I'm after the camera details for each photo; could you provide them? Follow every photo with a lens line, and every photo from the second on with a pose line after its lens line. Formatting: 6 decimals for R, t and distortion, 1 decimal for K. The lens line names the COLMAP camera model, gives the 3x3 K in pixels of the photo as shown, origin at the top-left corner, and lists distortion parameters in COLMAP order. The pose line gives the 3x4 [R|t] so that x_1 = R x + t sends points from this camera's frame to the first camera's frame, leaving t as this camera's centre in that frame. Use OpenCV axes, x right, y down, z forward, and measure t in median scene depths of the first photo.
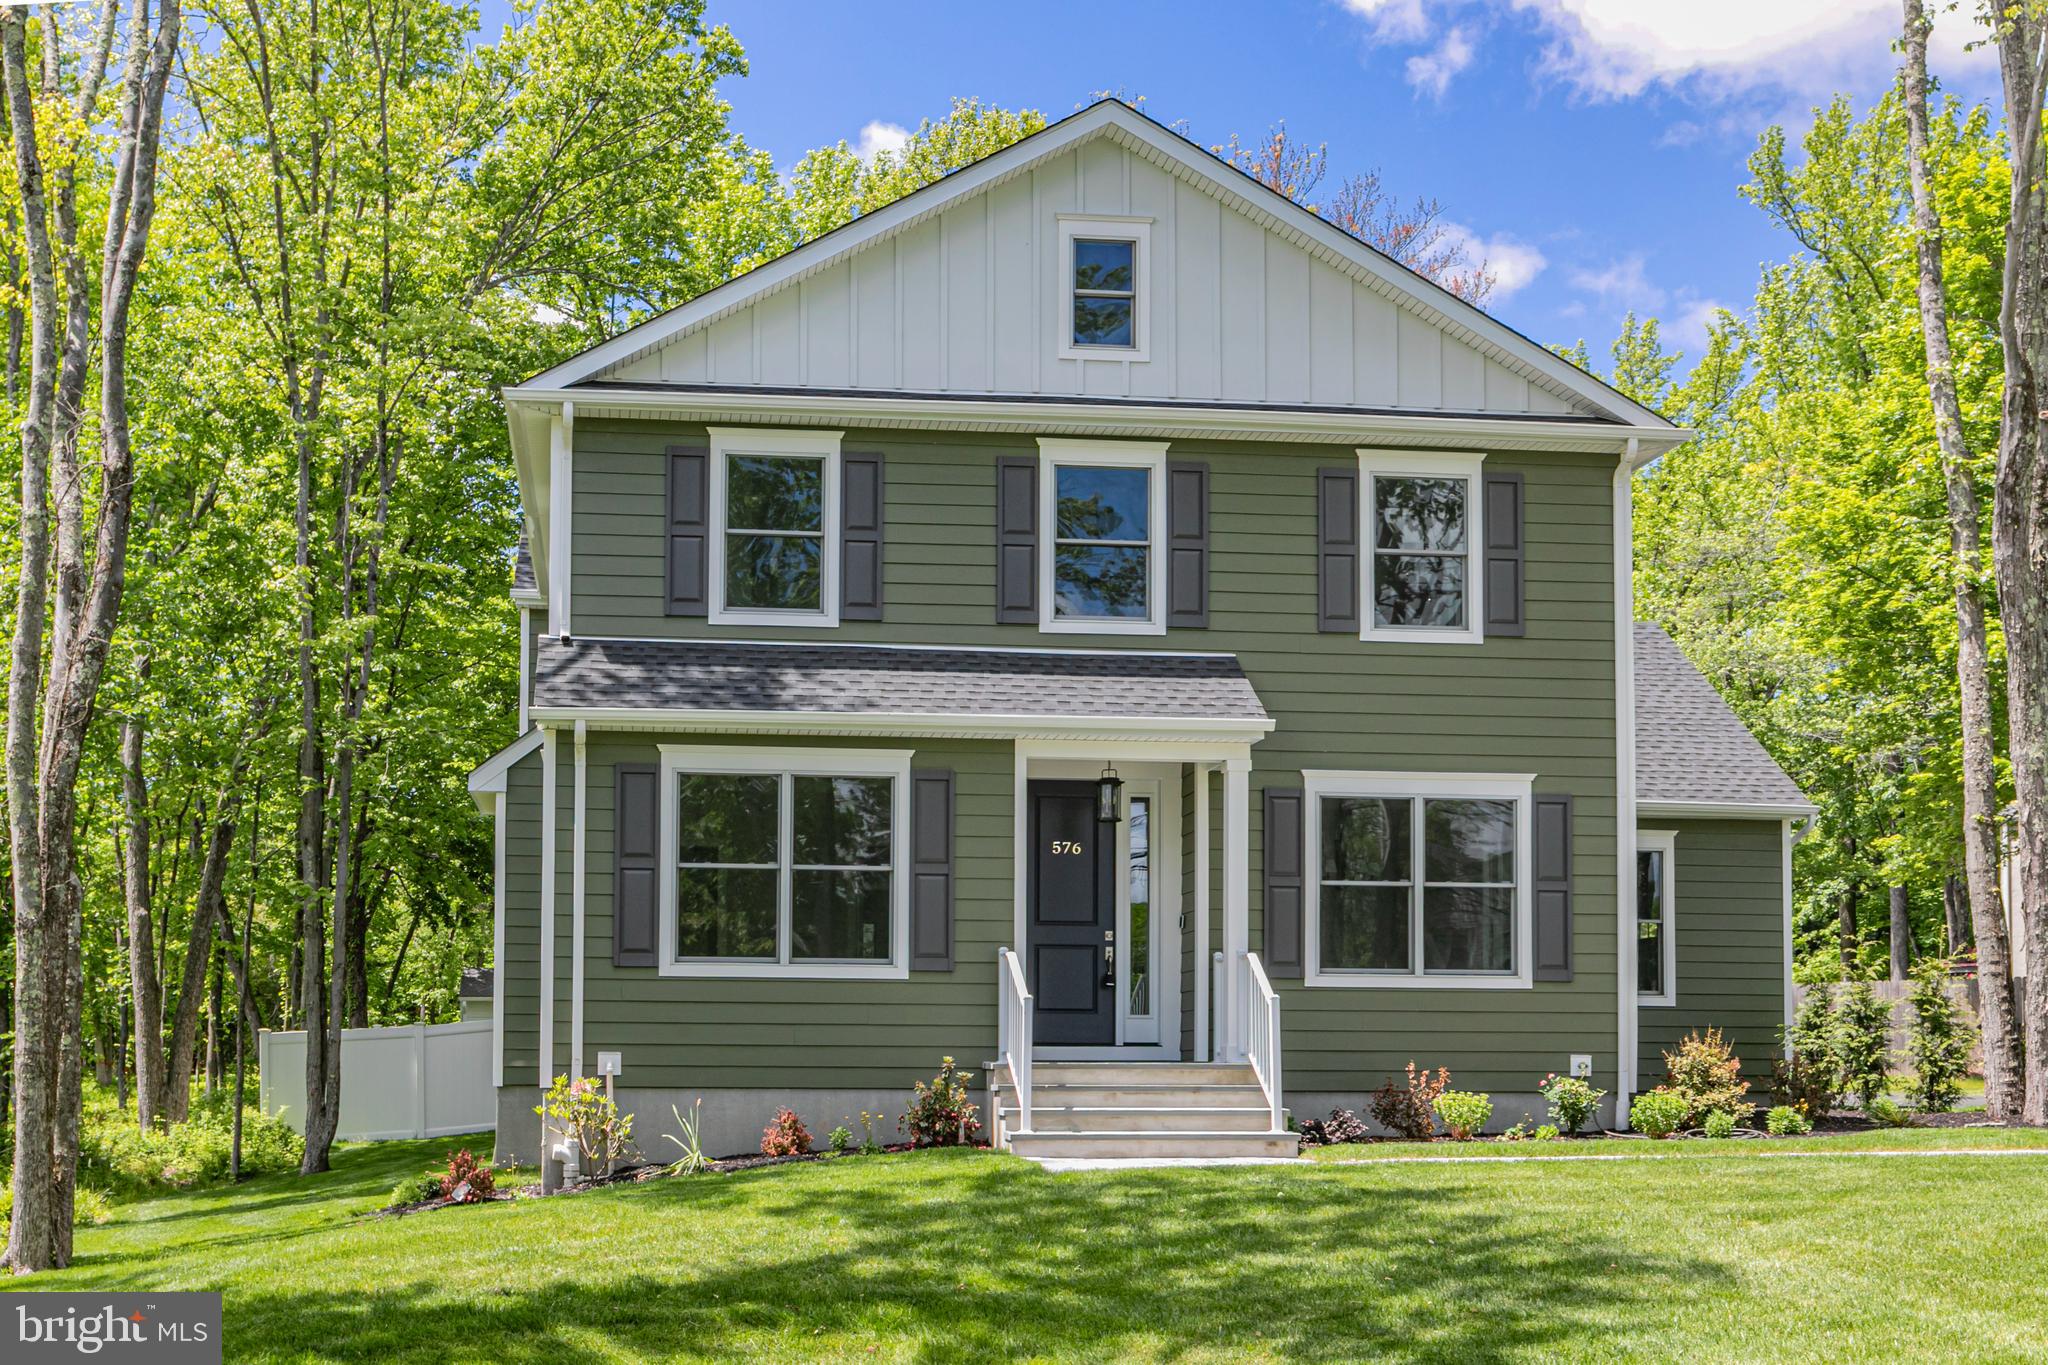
lens RADIAL K [[2144.5, 0, 1016.7], [0, 2144.5, 699.7], [0, 0, 1]] dist [0.050058, 0.000000]
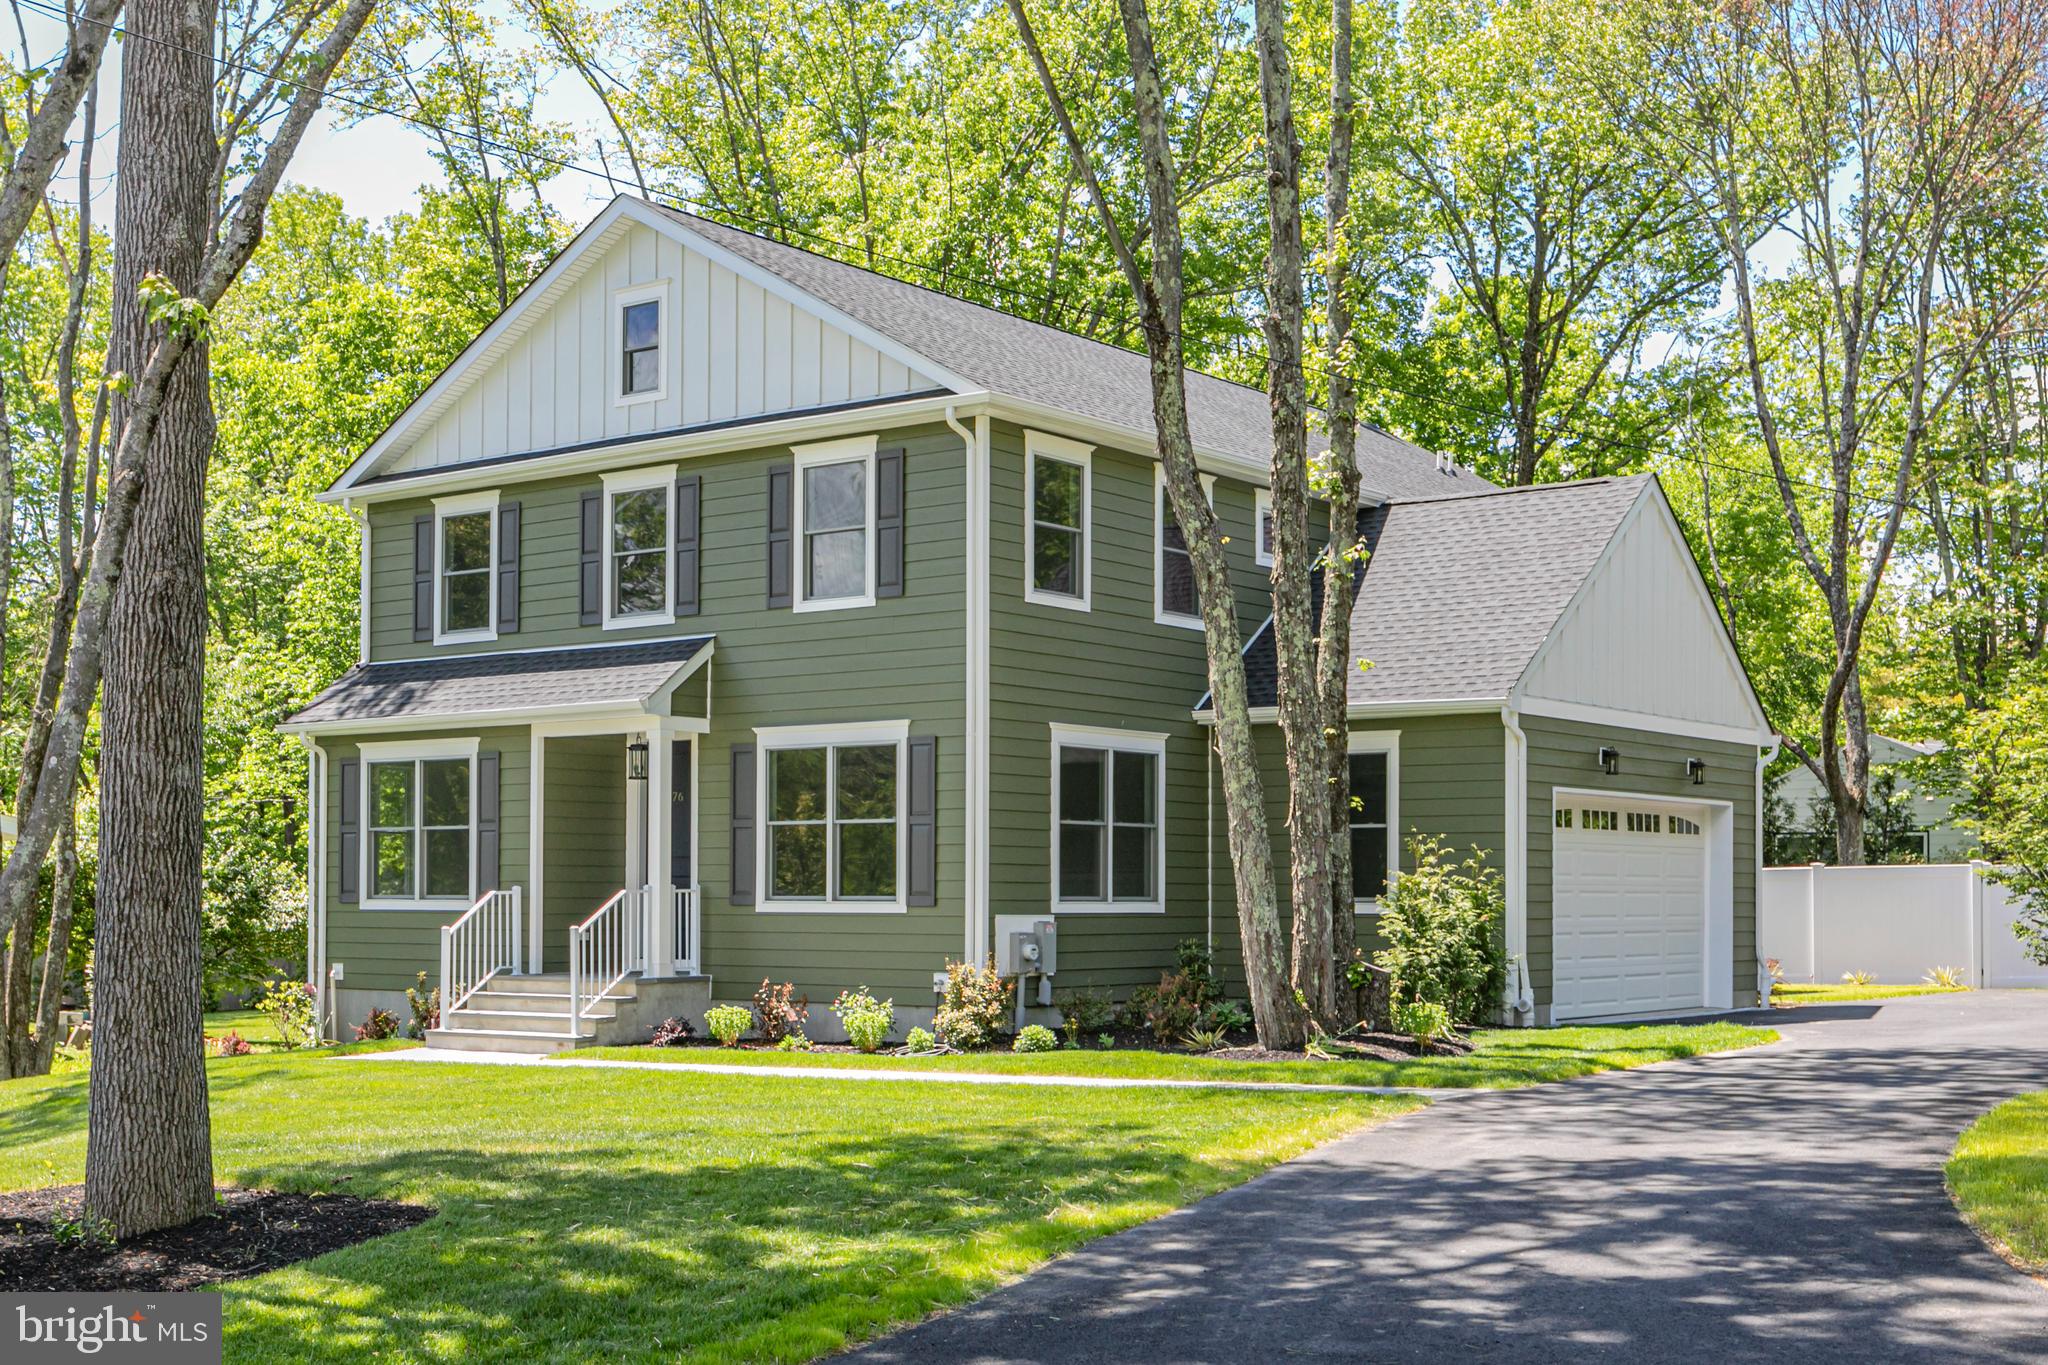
lens RADIAL K [[2600.5, 0, 1028.5], [0, 2600.5, 683.0], [0, 0, 1]] dist [-0.054346, 0.000000]
pose [[0.744791, -0.071674, -0.663437, 1.181461], [0.090958, 0.995840, -0.005474, 0.028887], [0.661069, -0.056267, 0.748212, 0.038431]]
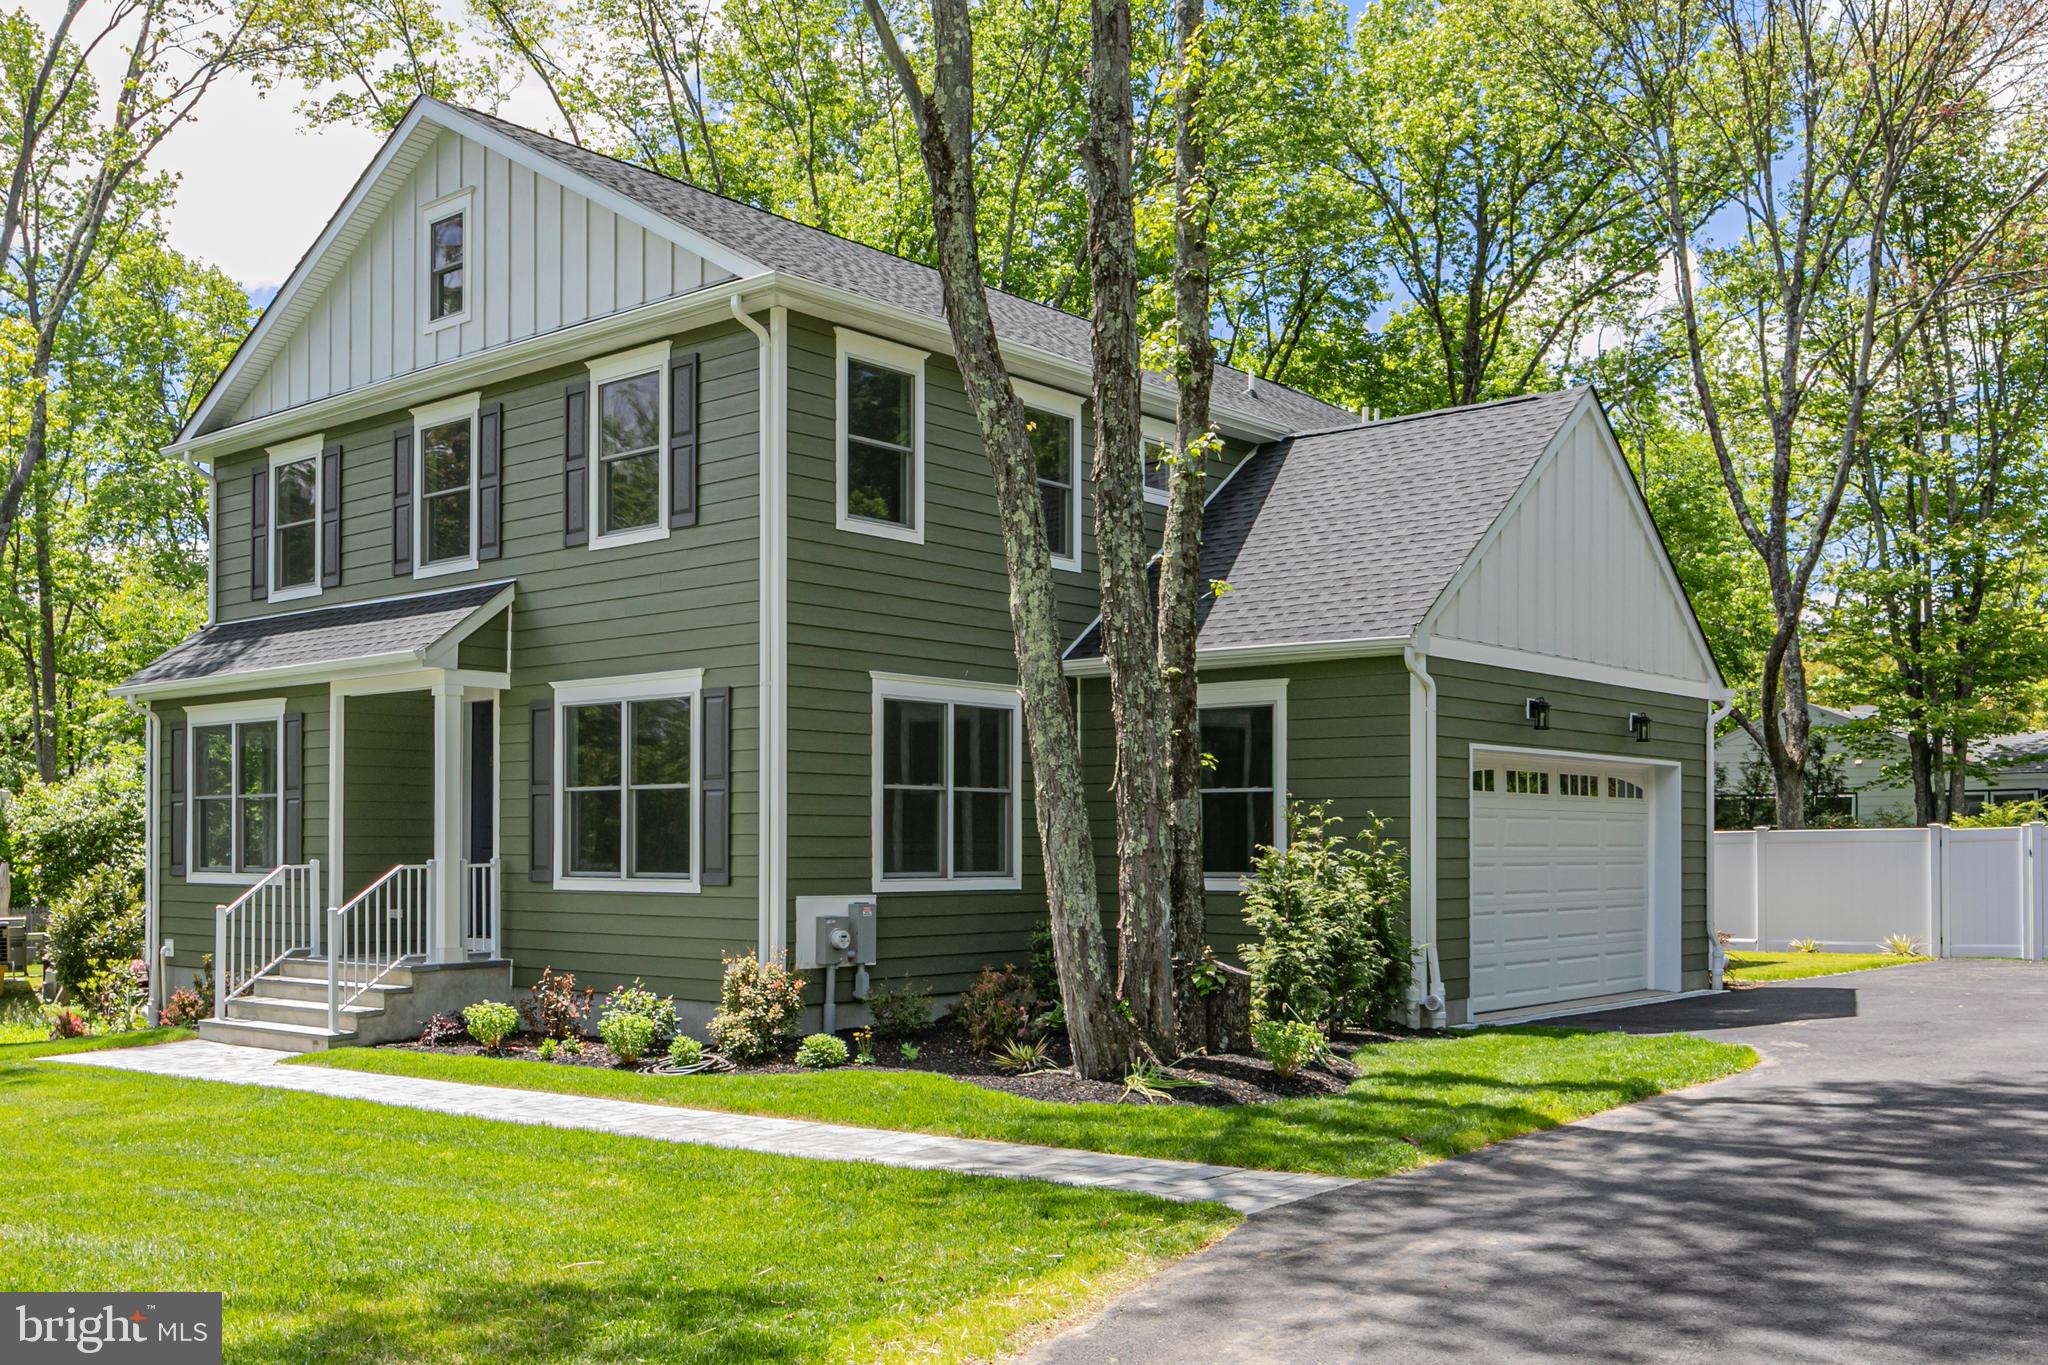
lens RADIAL K [[1971.0, 0, 940.9], [0, 1971.0, 757.9], [0, 0, 1]] dist [-0.013422, -0.003404]
pose [[0.688110, -0.049751, -0.723899, 0.945896], [0.098649, 0.994798, 0.025402, 0.062505], [0.718869, -0.088891, 0.689438, 0.472565]]
